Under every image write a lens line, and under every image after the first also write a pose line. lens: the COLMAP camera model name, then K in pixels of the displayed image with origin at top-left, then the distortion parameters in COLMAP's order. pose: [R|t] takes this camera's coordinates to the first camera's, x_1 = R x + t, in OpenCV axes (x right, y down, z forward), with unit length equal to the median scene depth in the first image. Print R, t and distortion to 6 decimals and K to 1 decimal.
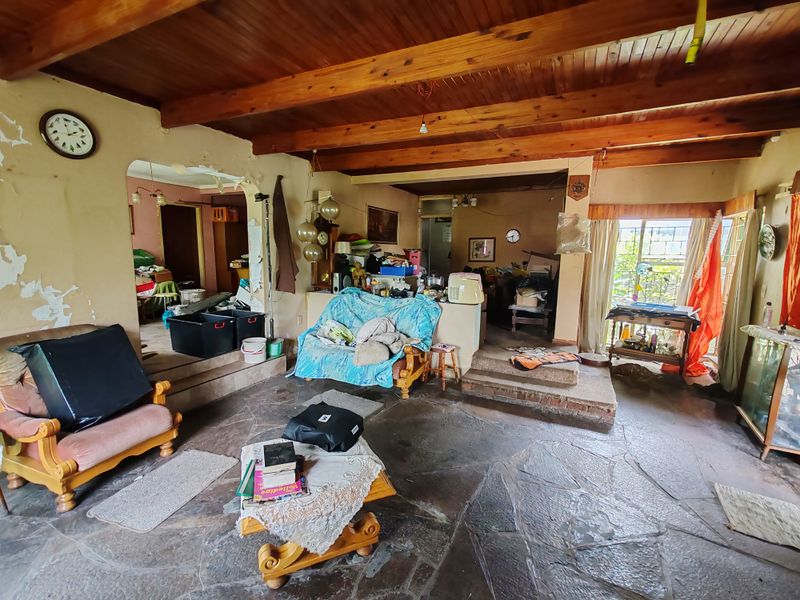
lens RADIAL K [[365.2, 0, 399.4], [0, 365.2, 302.3], [0, 0, 1]] dist [0.019470, 0.000190]
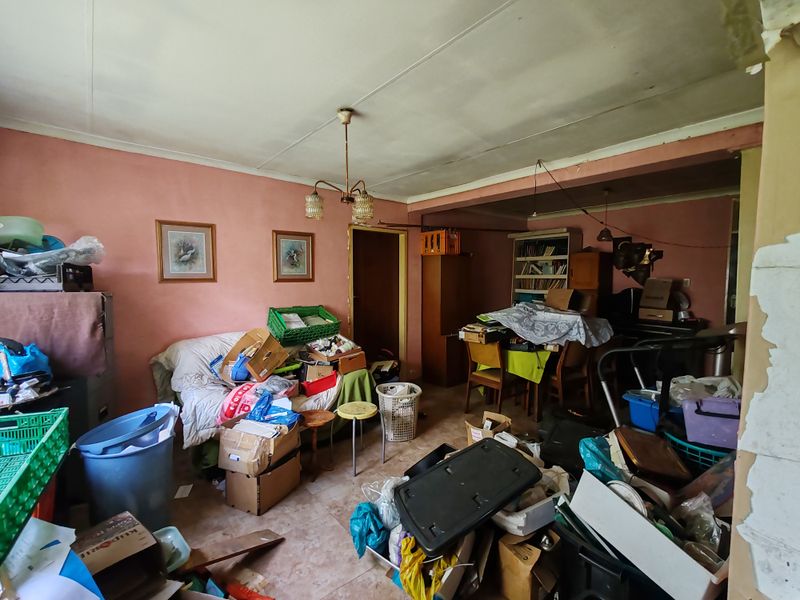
lens RADIAL K [[365.2, 0, 400.8], [0, 365.2, 301.1], [0, 0, 1]] dist [0.019470, 0.000190]
pose [[0.915147, 0.012114, -0.402938, -0.374761], [-0.044489, 0.996478, -0.071084, -0.124178], [0.400657, 0.082979, 0.912463, 0.554455]]
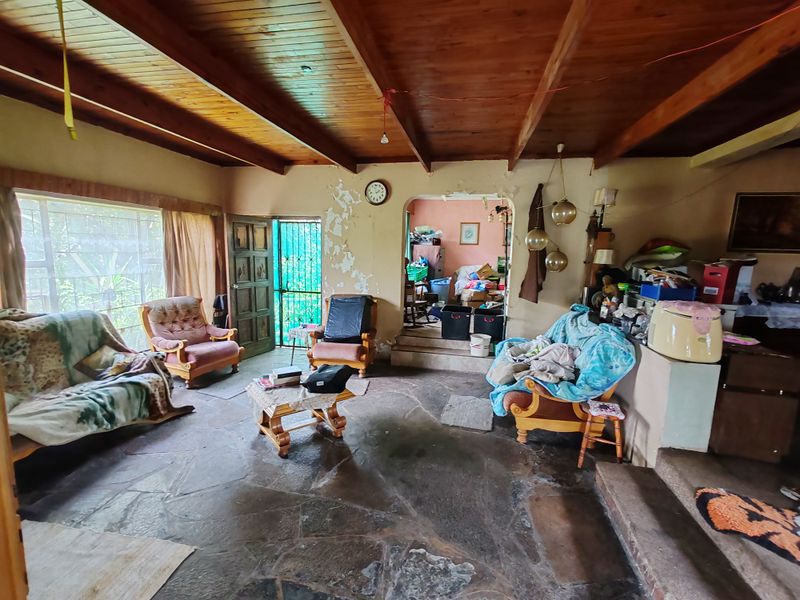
lens RADIAL K [[365.2, 0, 398.0], [0, 365.2, 304.5], [0, 0, 1]] dist [0.019470, 0.000190]
pose [[0.251517, 0.136841, -0.958130, 0.433678], [-0.163069, 0.981794, 0.097414, -0.044094], [0.954017, 0.131740, 0.269252, 0.307678]]
